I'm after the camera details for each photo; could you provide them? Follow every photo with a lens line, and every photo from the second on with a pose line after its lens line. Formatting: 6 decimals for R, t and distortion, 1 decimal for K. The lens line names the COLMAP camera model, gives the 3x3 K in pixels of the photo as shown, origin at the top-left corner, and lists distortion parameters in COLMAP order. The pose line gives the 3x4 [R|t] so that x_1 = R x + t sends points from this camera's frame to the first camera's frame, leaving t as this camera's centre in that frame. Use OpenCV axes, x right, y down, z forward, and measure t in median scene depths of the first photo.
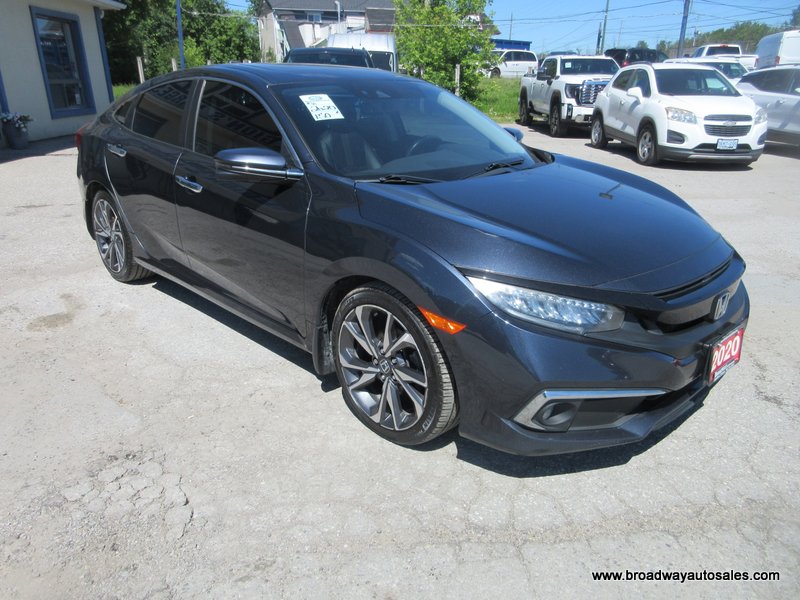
lens RADIAL K [[605.4, 0, 399.7], [0, 605.4, 302.0], [0, 0, 1]] dist [0.002890, 0.004518]
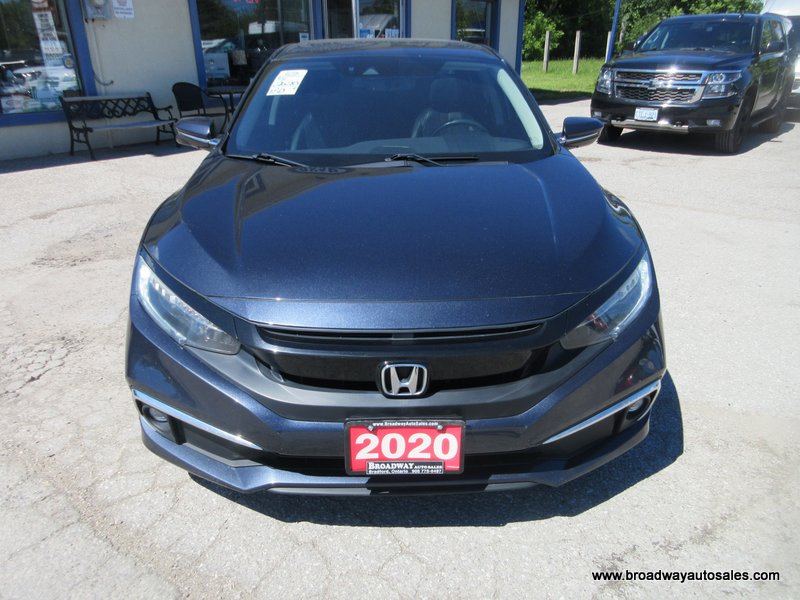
lens RADIAL K [[605.4, 0, 399.4], [0, 605.4, 300.5], [0, 0, 1]] dist [0.002890, 0.004518]
pose [[0.736620, 0.254903, -0.626431, 0.587380], [-0.232000, 0.965288, 0.119980, -0.104966], [0.635269, 0.056952, 0.770188, 0.276874]]
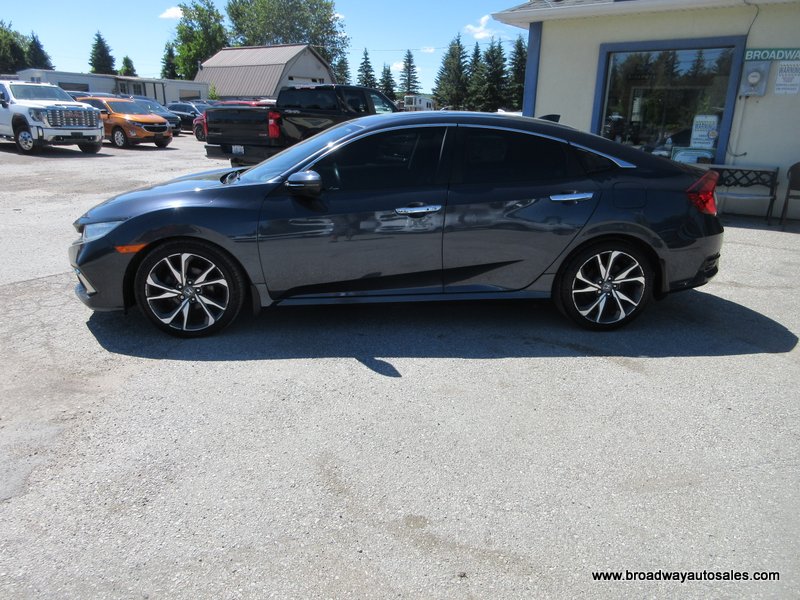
lens RADIAL K [[605.4, 0, 405.0], [0, 605.4, 302.5], [0, 0, 1]] dist [0.002890, 0.004518]
pose [[-0.631645, 0.211976, -0.745715, 0.877100], [-0.292050, 0.825969, 0.482164, -0.648421], [0.718144, 0.522343, -0.459812, 1.738784]]
